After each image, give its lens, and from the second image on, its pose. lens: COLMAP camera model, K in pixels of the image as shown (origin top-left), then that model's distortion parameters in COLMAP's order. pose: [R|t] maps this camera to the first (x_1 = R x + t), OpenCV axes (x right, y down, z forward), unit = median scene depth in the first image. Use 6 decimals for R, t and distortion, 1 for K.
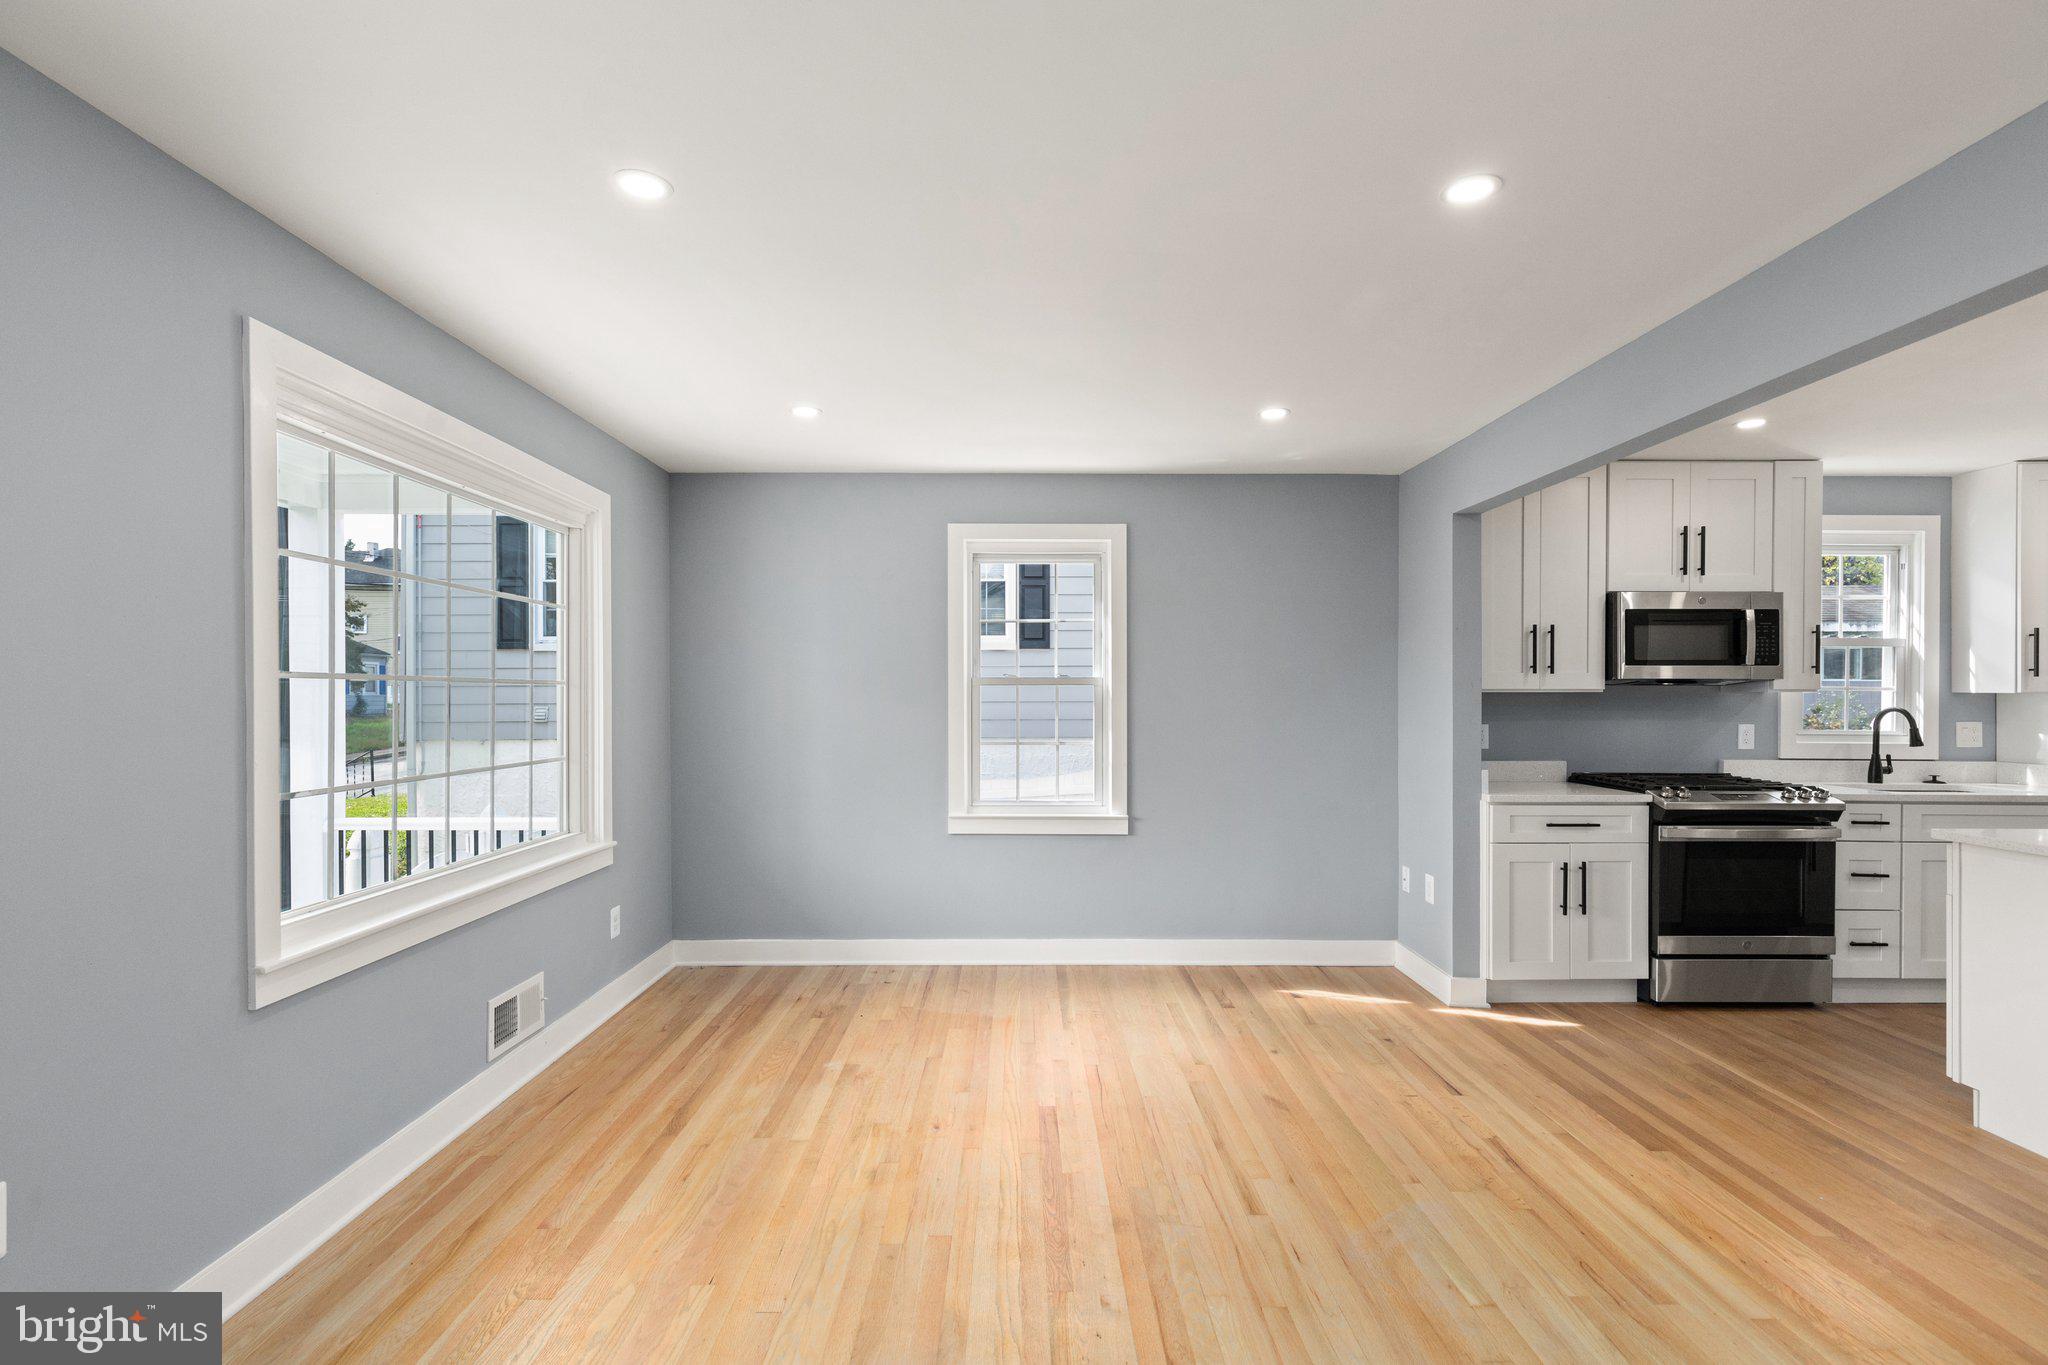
lens RADIAL K [[938.1, 0, 1017.7], [0, 938.1, 692.1], [0, 0, 1]] dist [0.003469, -0.000097]
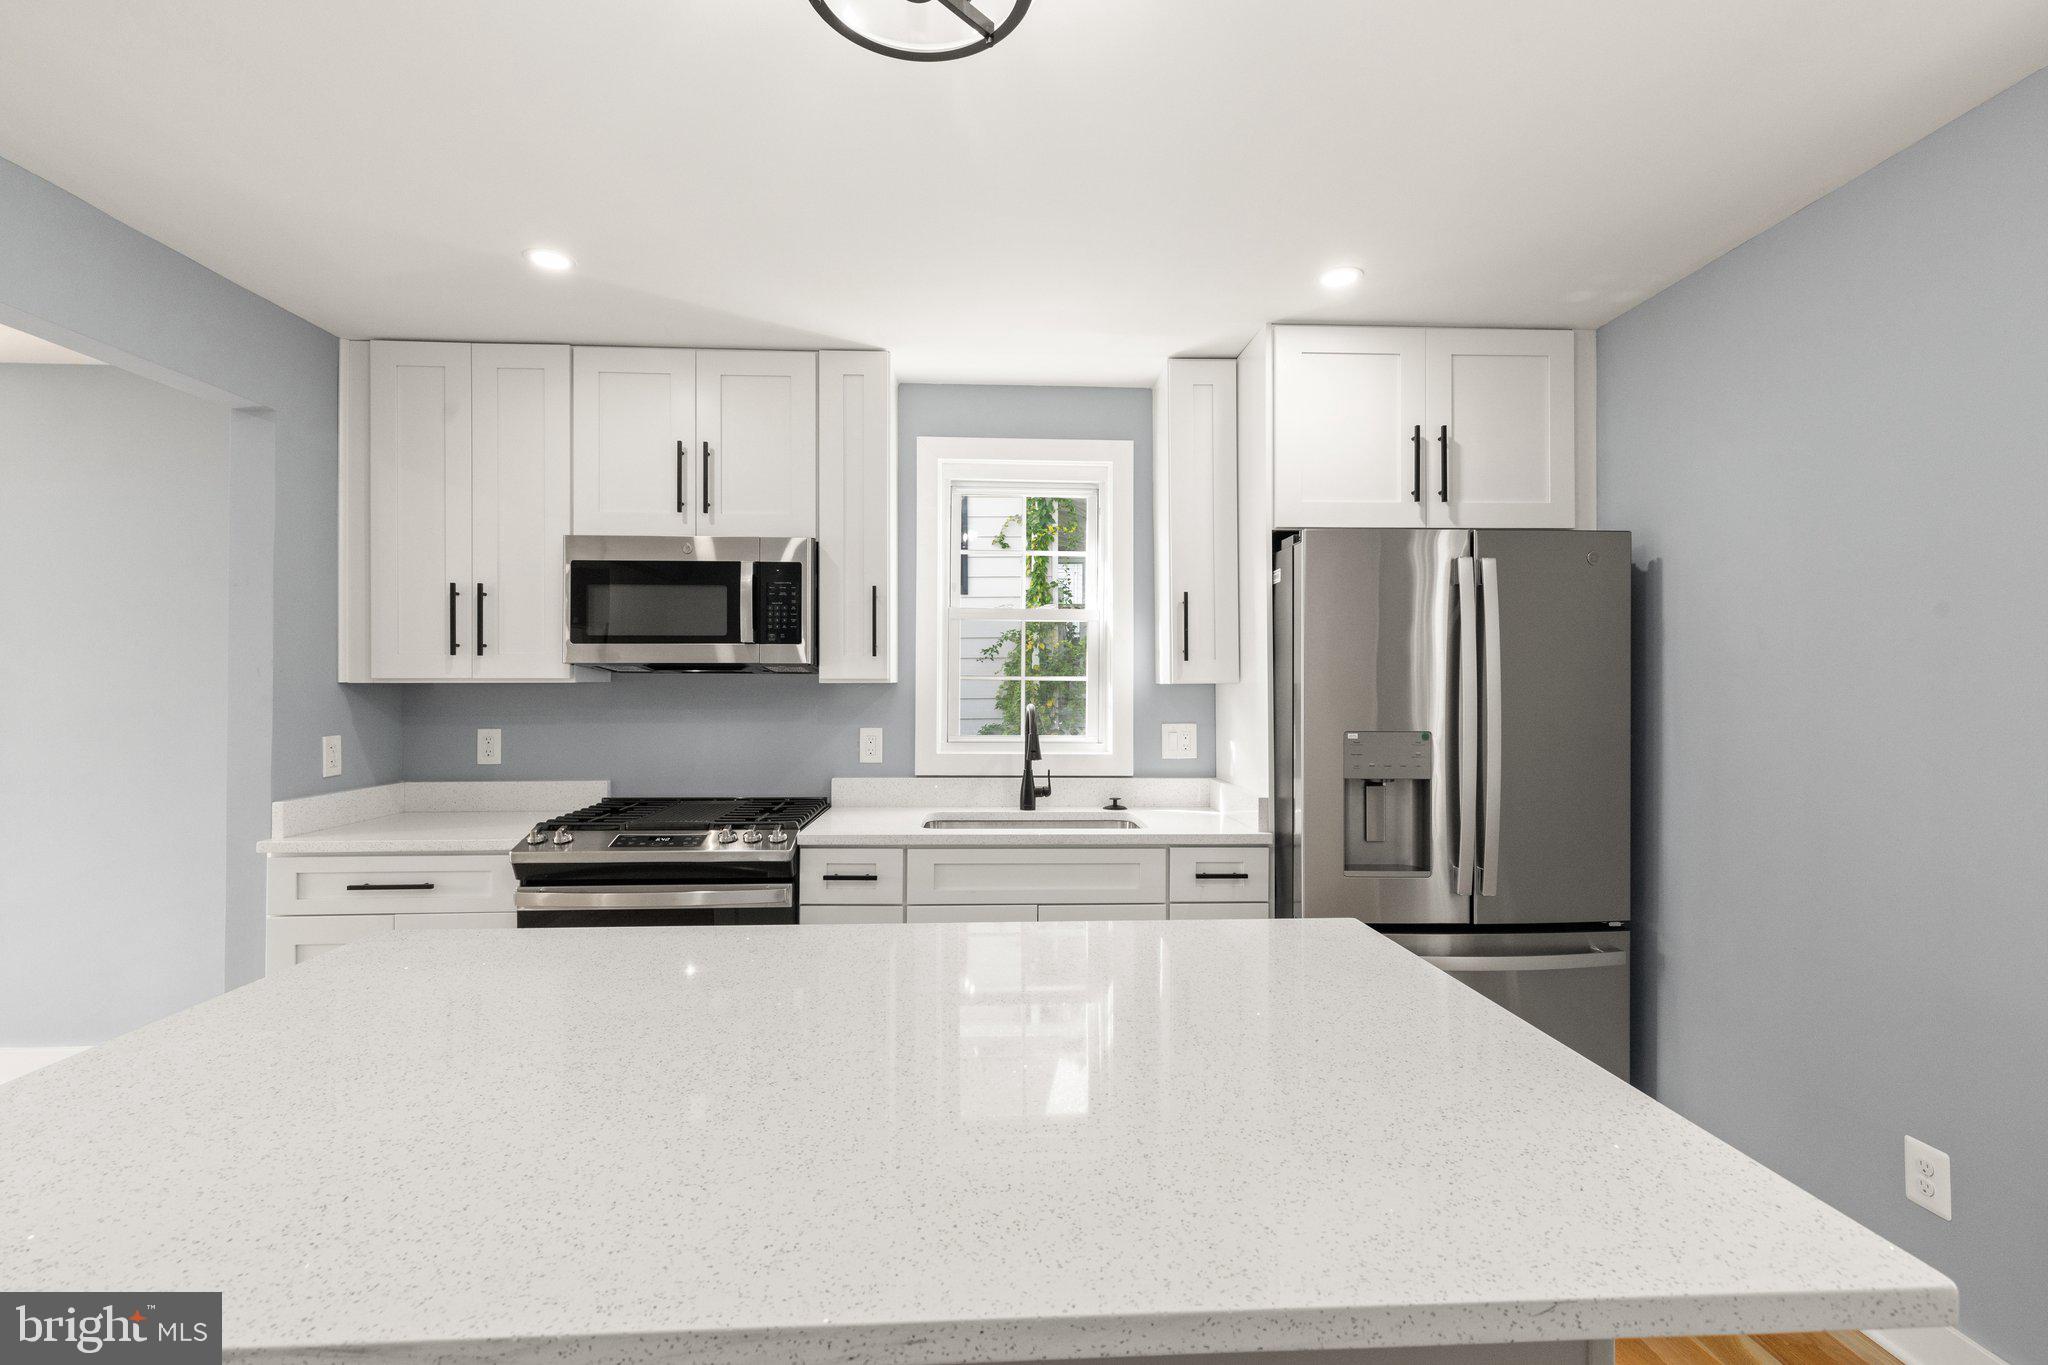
lens RADIAL K [[938.1, 0, 1043.3], [0, 938.1, 677.9], [0, 0, 1]] dist [0.003469, -0.000097]
pose [[0.998890, 0.000818, 0.047089, 0.944126], [-0.000458, 0.999970, -0.007668, 0.001659], [-0.047094, 0.007638, 0.998861, 0.302757]]
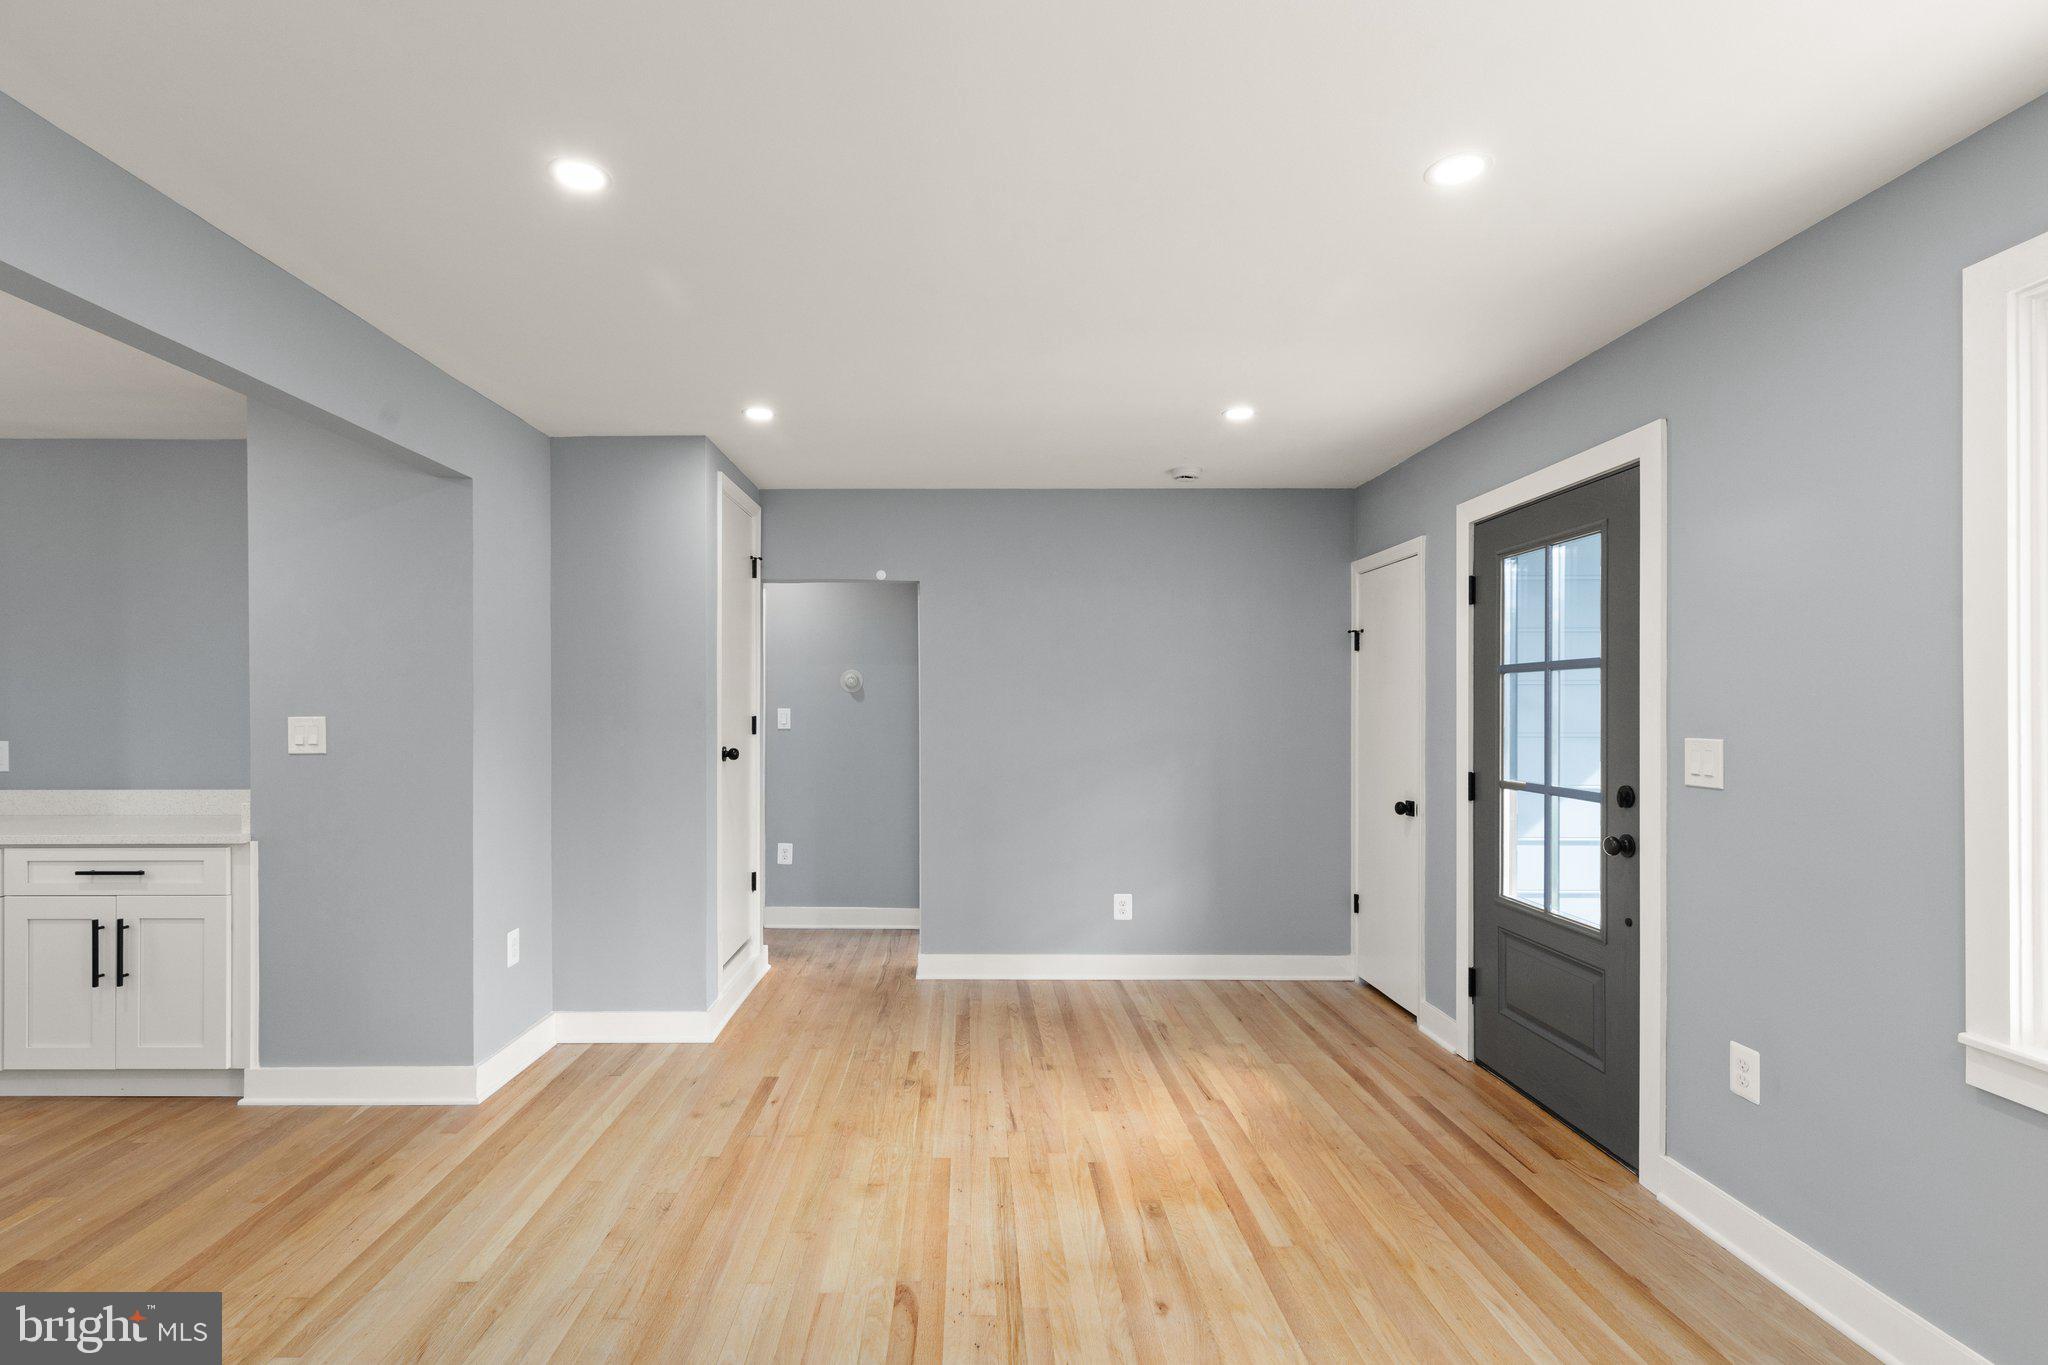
lens RADIAL K [[938.1, 0, 920.9], [0, 938.1, 708.8], [0, 0, 1]] dist [0.003469, -0.000097]
pose [[-0.999570, -0.000411, 0.029303, 0.051283], [-0.000448, 0.999999, -0.001231, 0.000741], [-0.029302, -0.001244, -0.999570, 0.906553]]
